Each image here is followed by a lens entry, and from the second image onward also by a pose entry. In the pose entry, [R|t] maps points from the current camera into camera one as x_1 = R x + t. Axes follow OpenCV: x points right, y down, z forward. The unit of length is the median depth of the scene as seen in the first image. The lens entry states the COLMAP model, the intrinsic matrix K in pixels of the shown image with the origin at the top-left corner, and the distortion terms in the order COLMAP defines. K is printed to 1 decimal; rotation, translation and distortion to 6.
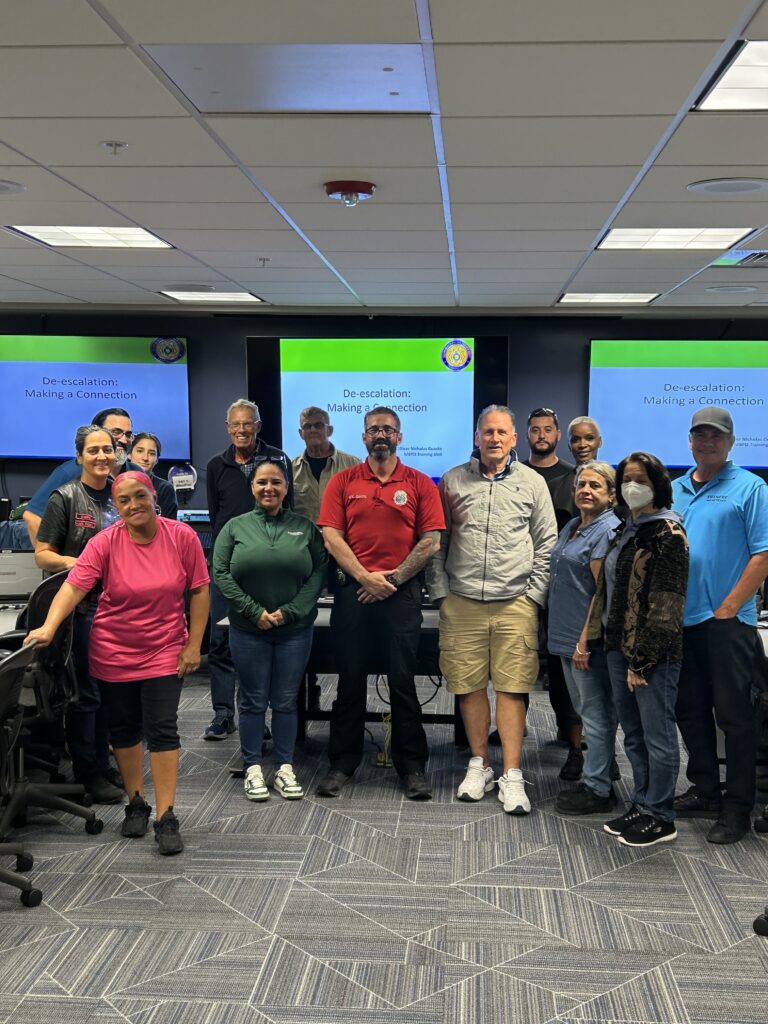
lens RADIAL K [[1260.0, 0, 384.0], [0, 1260.0, 512.0], [0, 0, 1]] dist [0.023895, -0.006410]
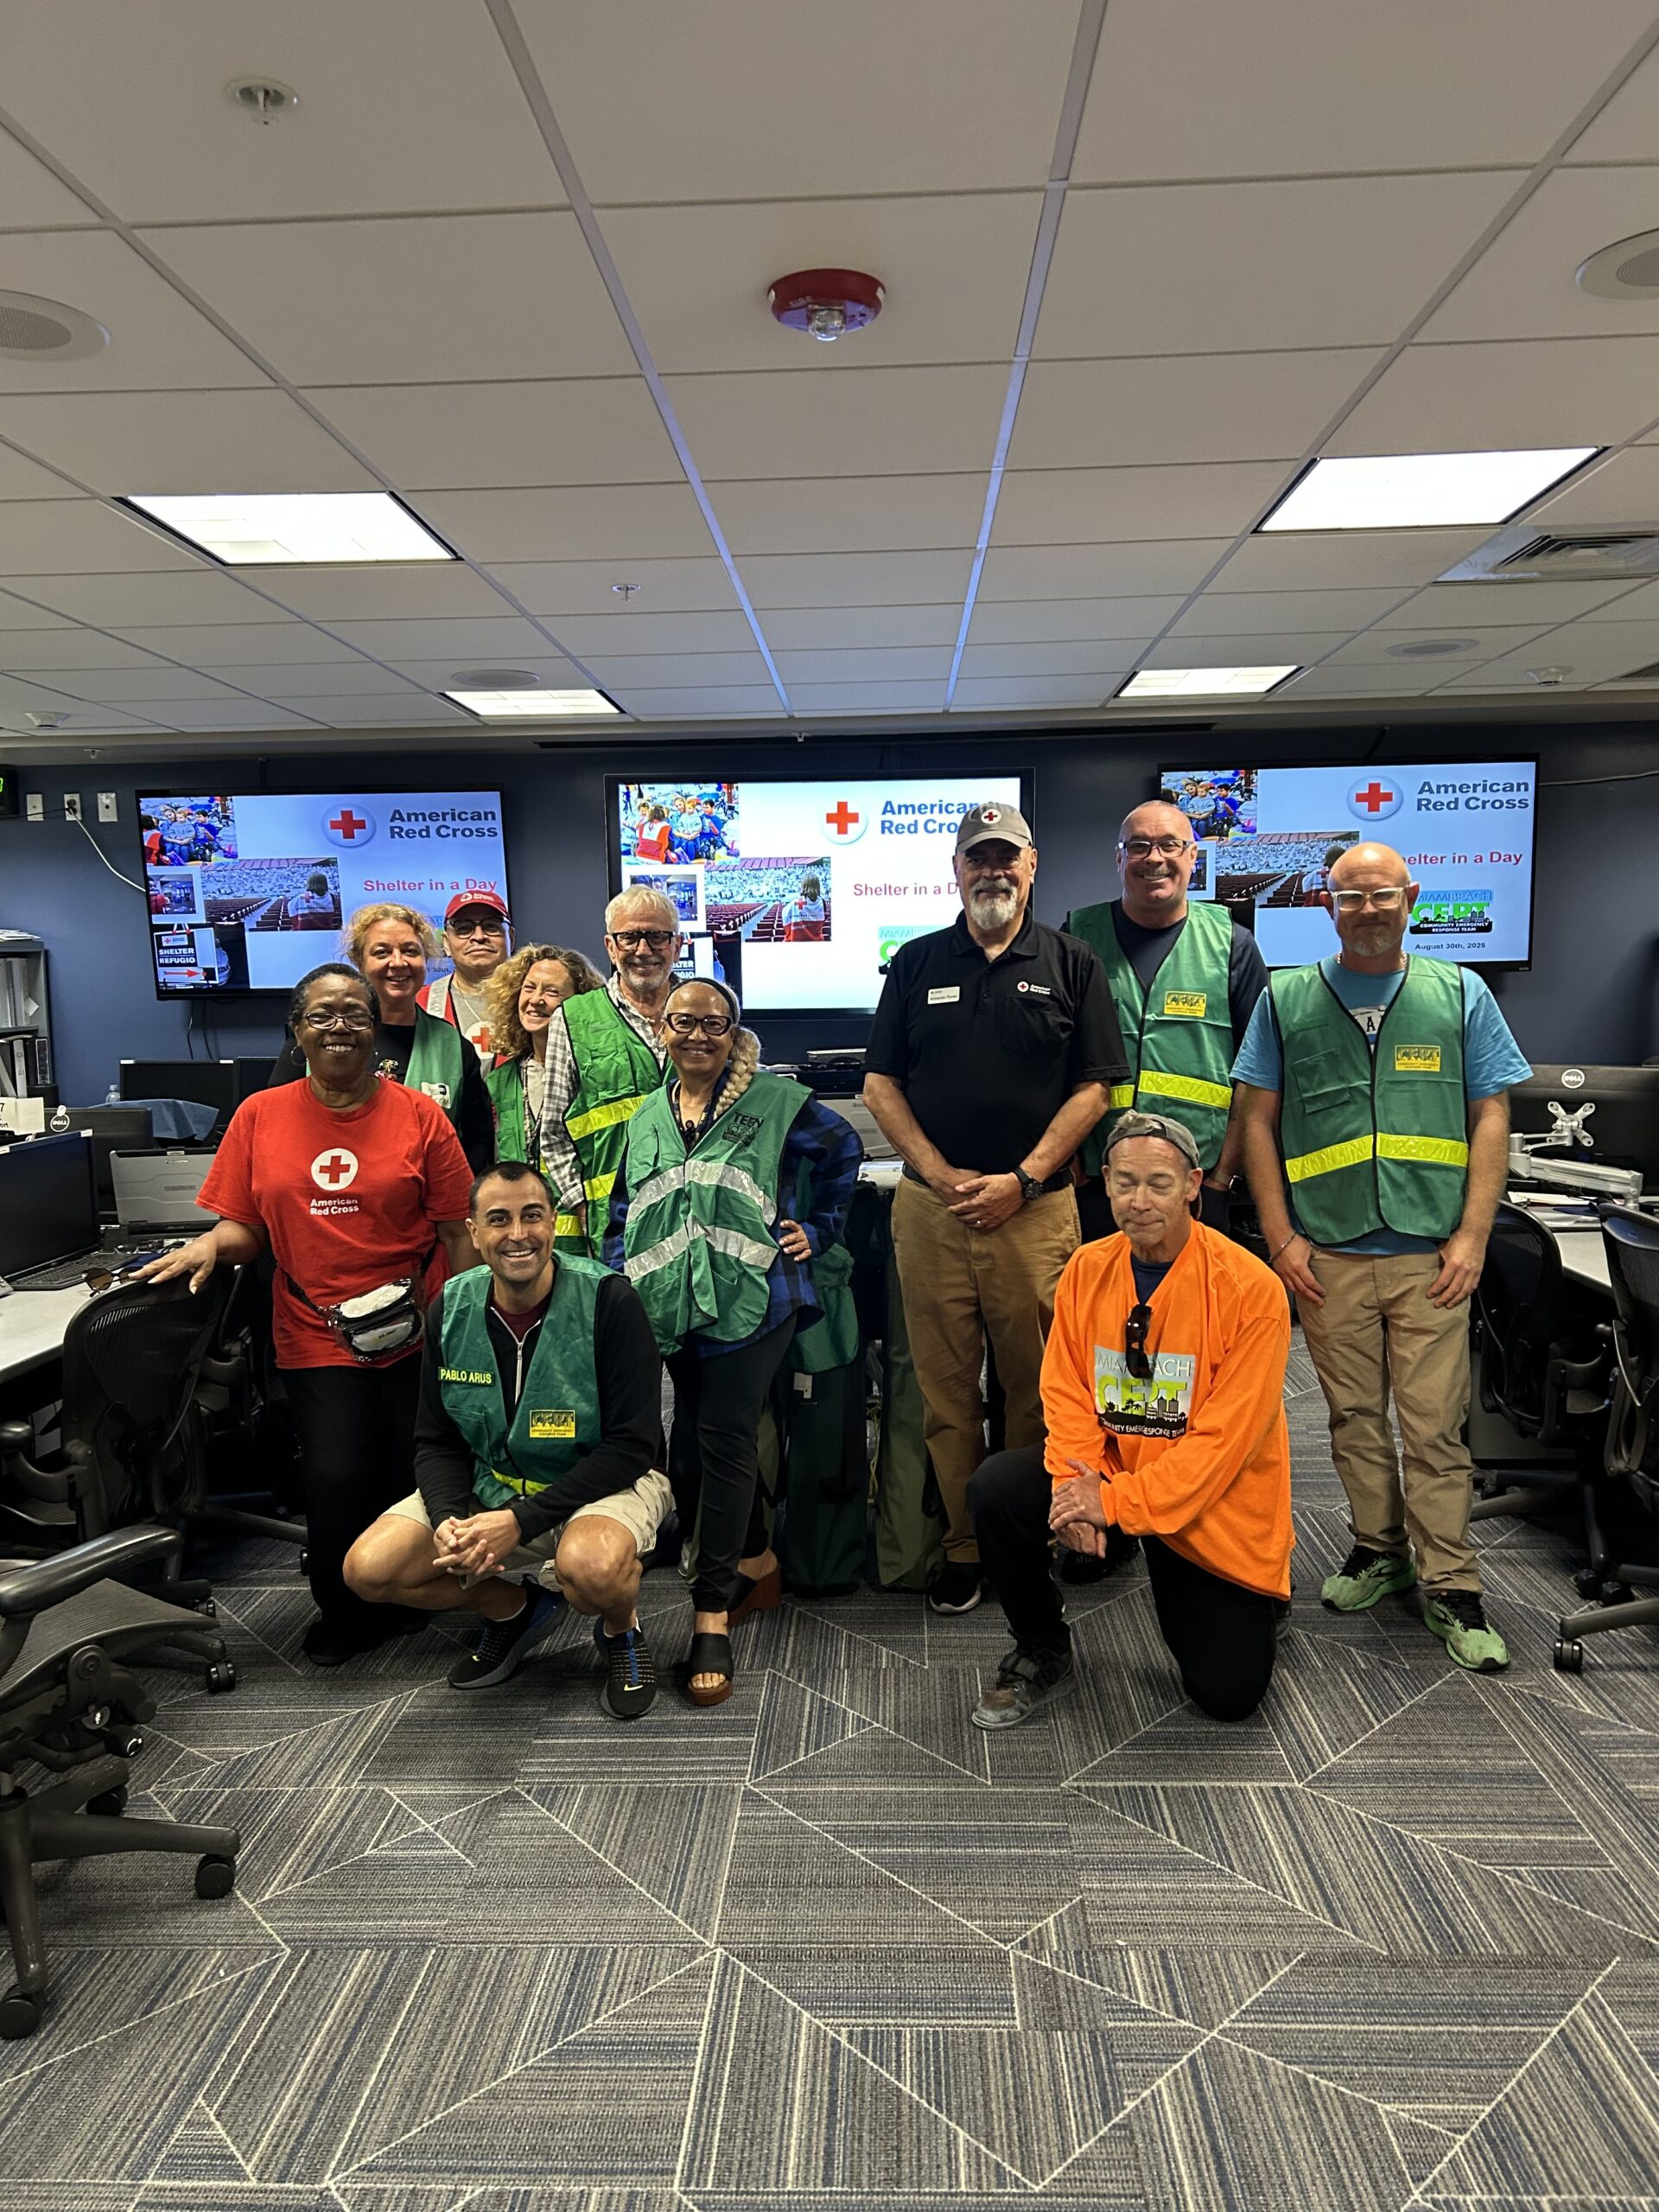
lens RADIAL K [[1693.4, 0, 829.5], [0, 1693.4, 1106.0], [0, 0, 1]] dist [0.002296, 0.000777]
pose [[0.999013, -0.035892, 0.026150, -0.050598], [0.035486, 0.999245, 0.015816, 0.019833], [-0.026698, -0.014873, 0.999533, 0.385161]]
